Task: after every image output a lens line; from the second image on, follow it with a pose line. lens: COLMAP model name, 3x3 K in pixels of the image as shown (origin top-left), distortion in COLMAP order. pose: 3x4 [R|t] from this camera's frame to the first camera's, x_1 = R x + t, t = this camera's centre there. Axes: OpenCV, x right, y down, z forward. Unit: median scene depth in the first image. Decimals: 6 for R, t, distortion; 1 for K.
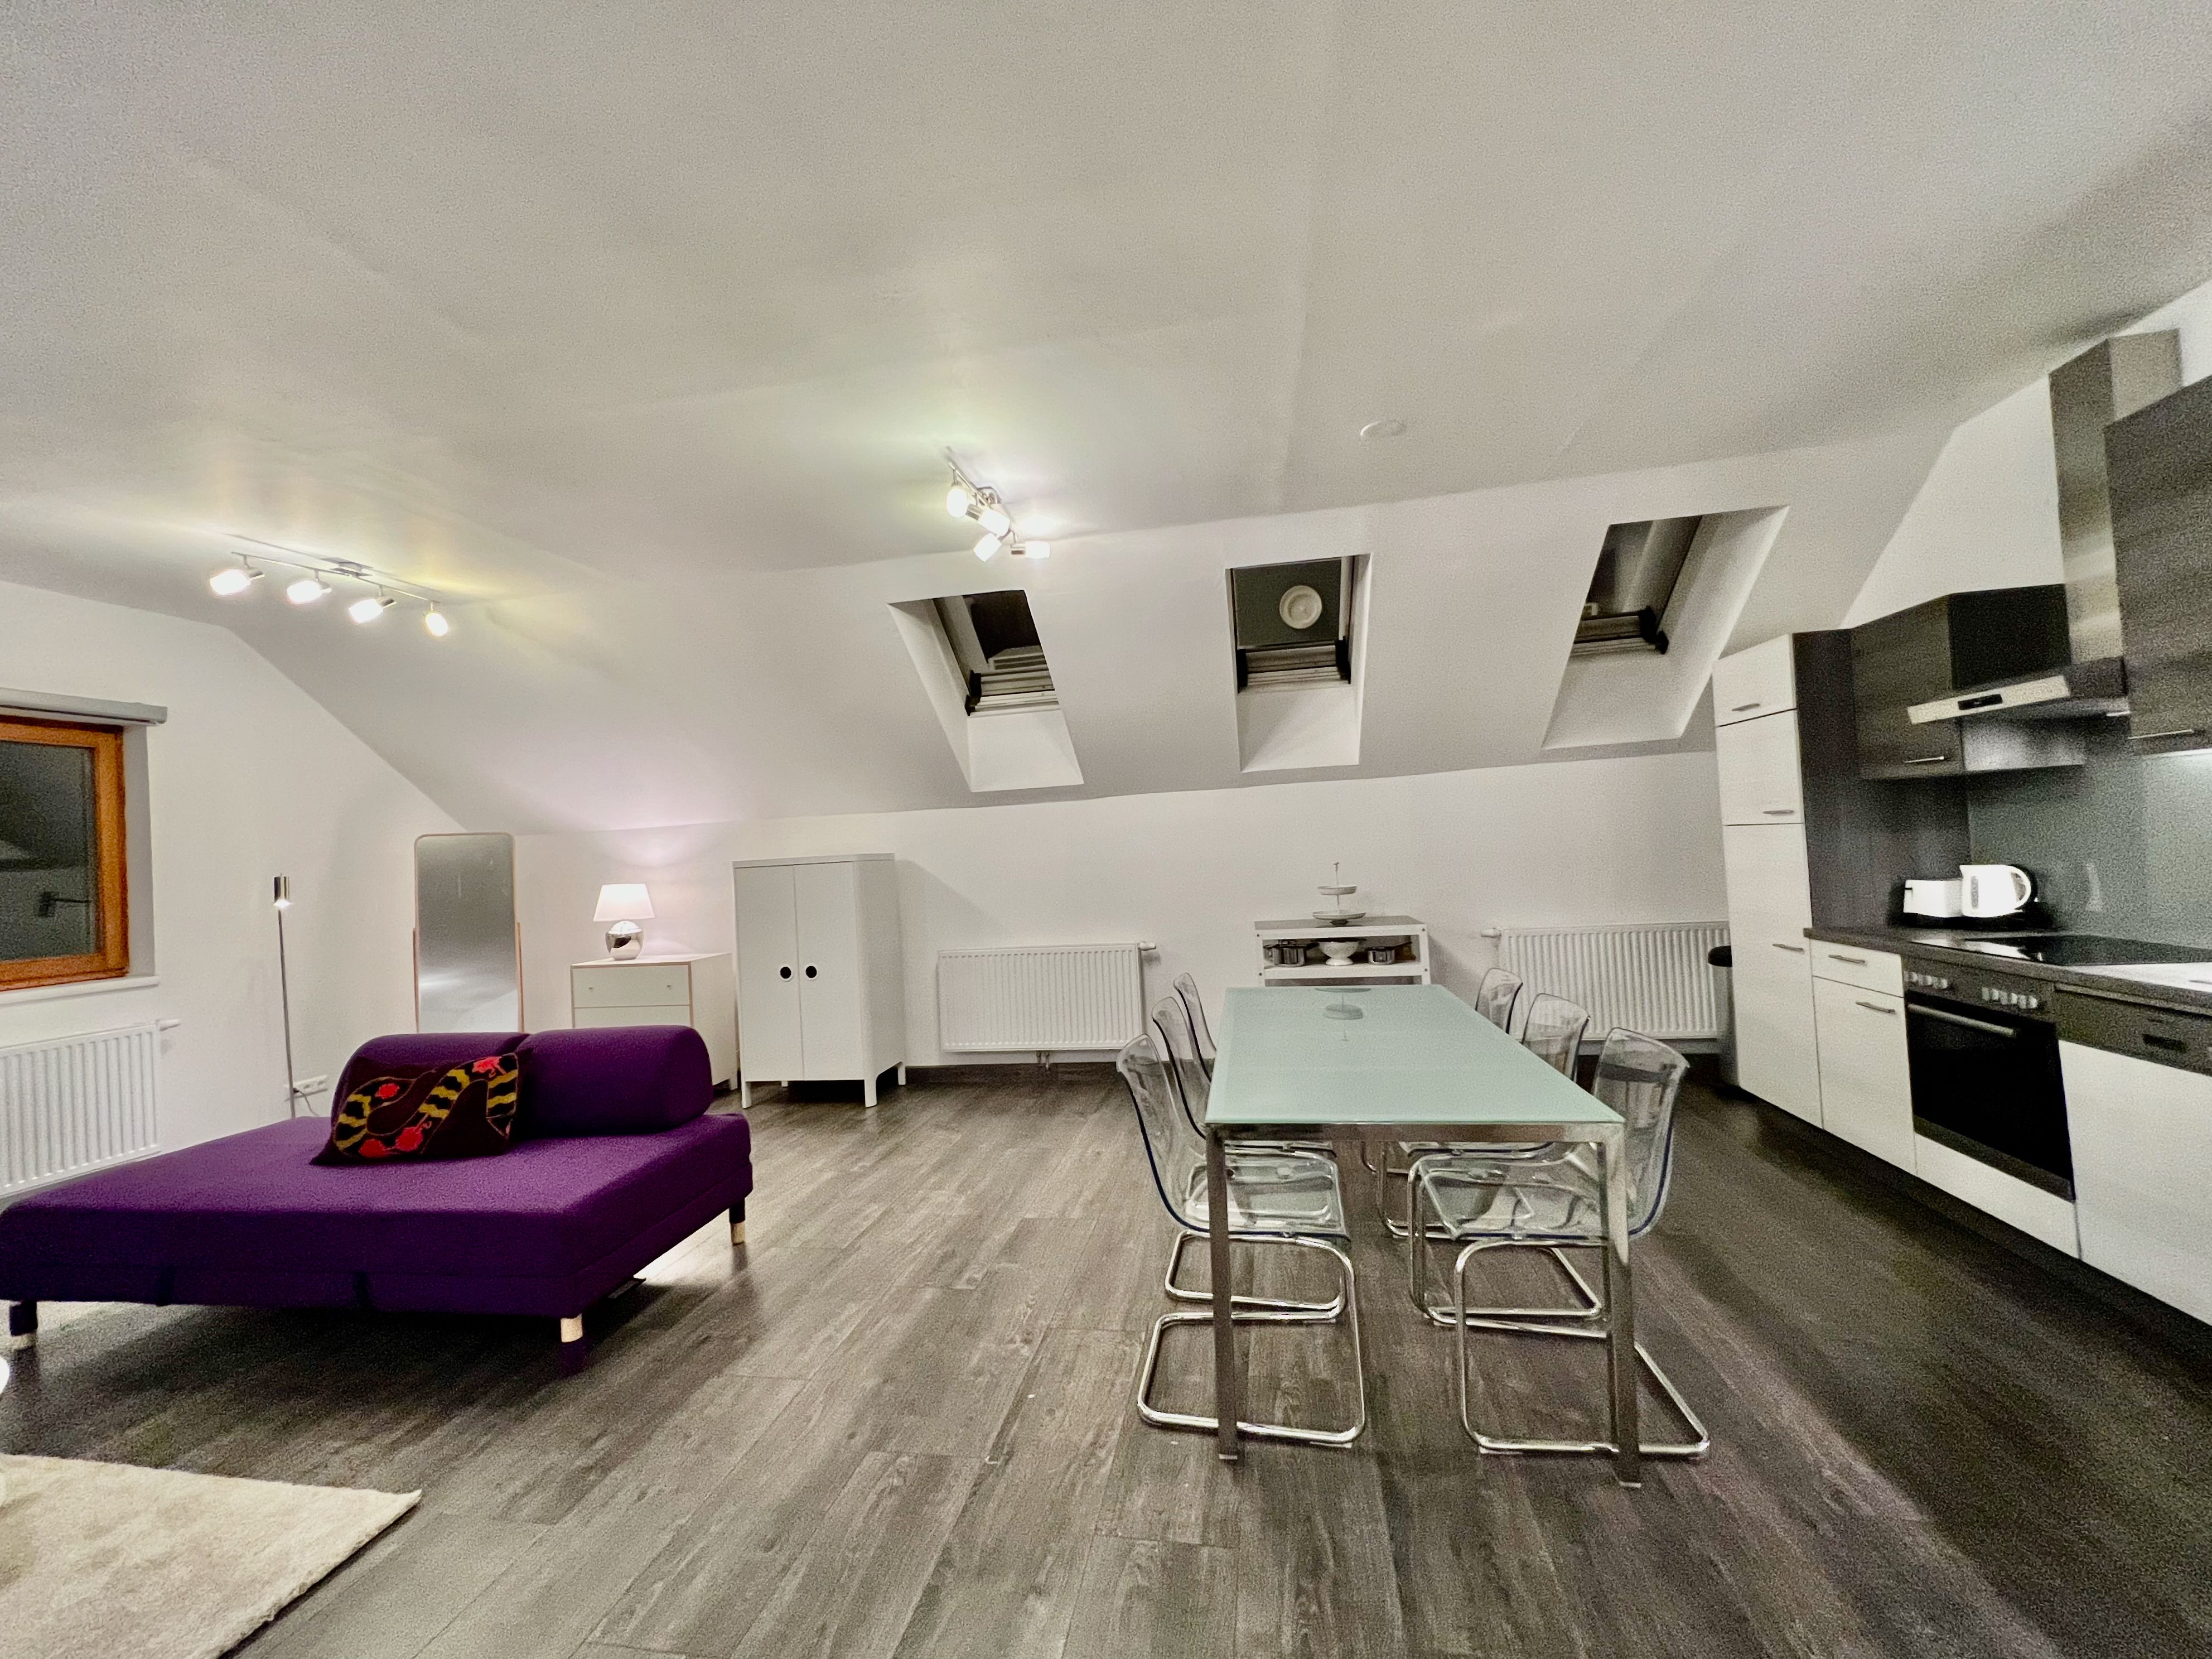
lens RADIAL K [[900.0, 0, 1106.0], [0, 900.0, 829.5], [0, 0, 1]] dist [-0.000772, 0.000861]
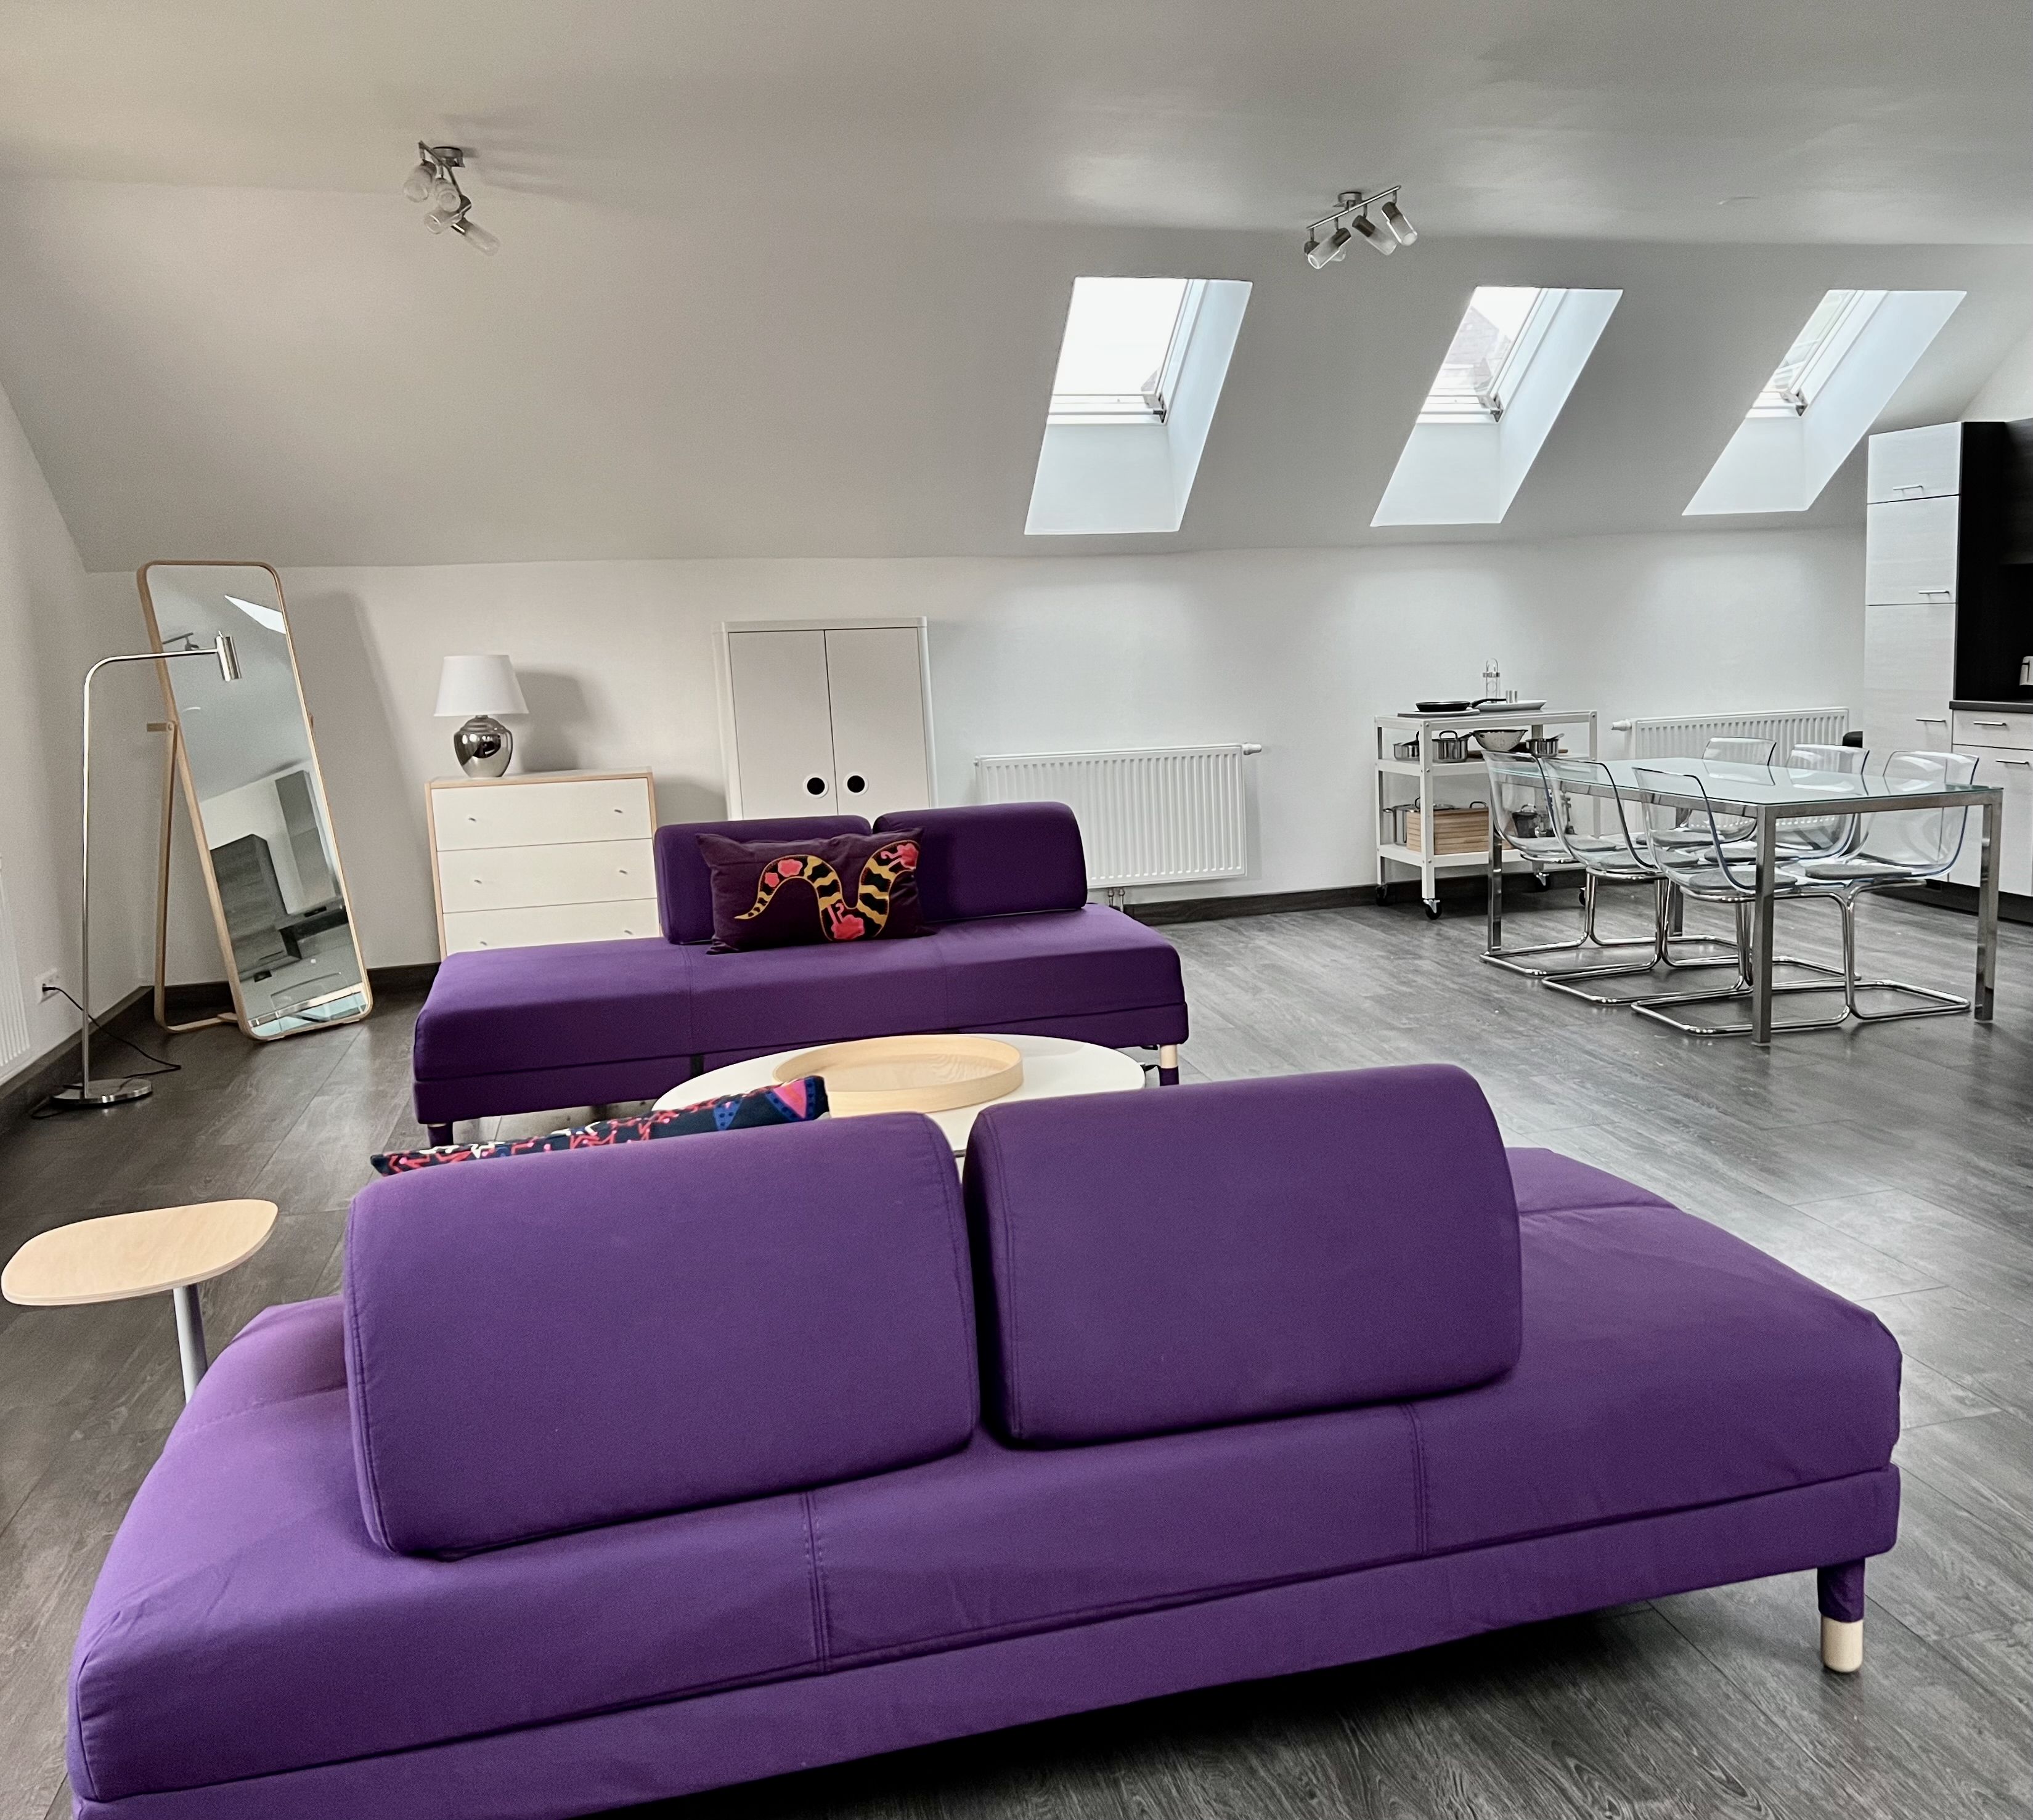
lens RADIAL K [[1804.8, 0, 1142.7], [0, 1804.8, 916.9], [0, 0, 1]] dist [0.052682, -0.175715]
pose [[0.905698, -0.049200, 0.421059, -1.054072], [-0.017129, 0.988184, 0.152314, 0.051363], [-0.423578, -0.145162, 0.894153, -0.589691]]
